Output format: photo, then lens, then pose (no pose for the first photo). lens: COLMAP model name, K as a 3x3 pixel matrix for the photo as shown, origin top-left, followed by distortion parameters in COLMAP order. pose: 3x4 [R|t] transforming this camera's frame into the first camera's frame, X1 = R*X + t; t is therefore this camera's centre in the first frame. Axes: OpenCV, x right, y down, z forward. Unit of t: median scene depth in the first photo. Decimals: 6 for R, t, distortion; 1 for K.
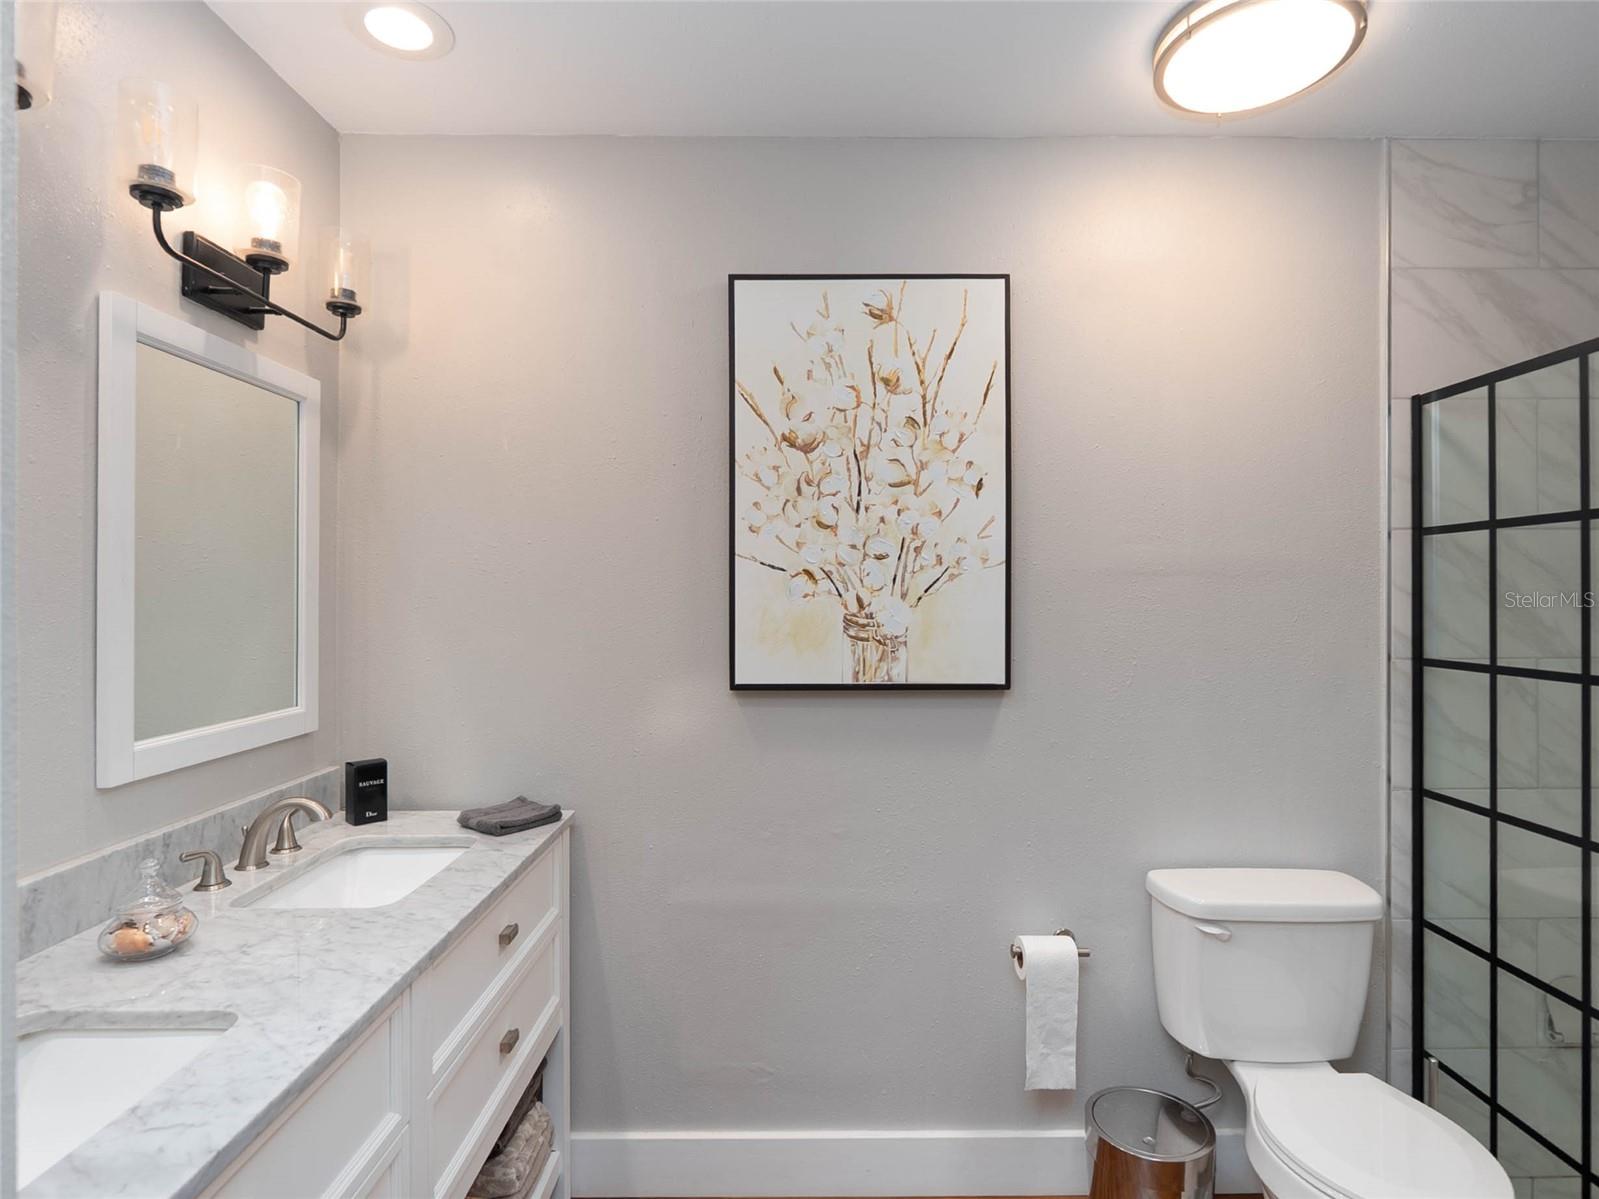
lens RADIAL K [[856.1, 0, 799.5], [0, 856.1, 599.5], [0, 0, 1]] dist [-0.005011, -0.000534]
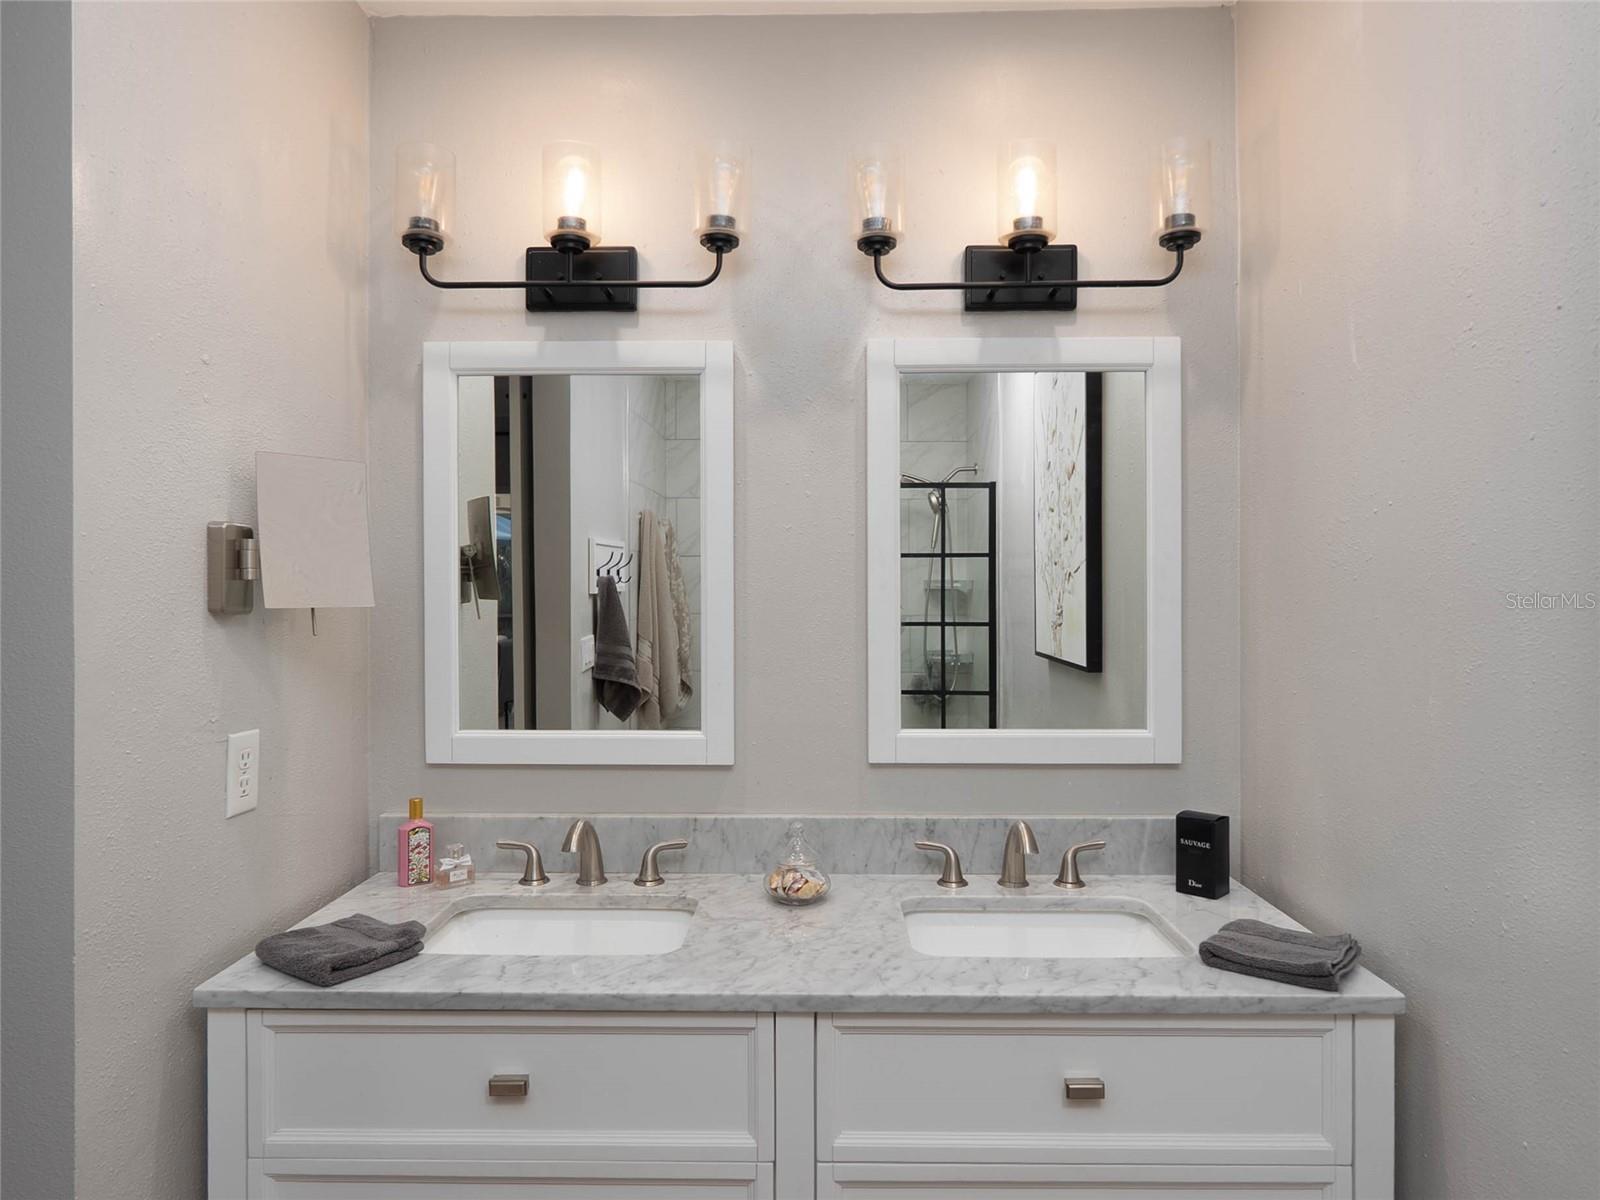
lens RADIAL K [[994.8, 0, 800.0], [0, 994.8, 600.0], [0, 0, 1]] dist [-0.000522, -0.000920]
pose [[-0.016383, 0.004688, -0.999855, 0.409433], [-0.004029, 0.999981, 0.004754, -0.007592], [0.999858, 0.004106, -0.016363, 0.673769]]
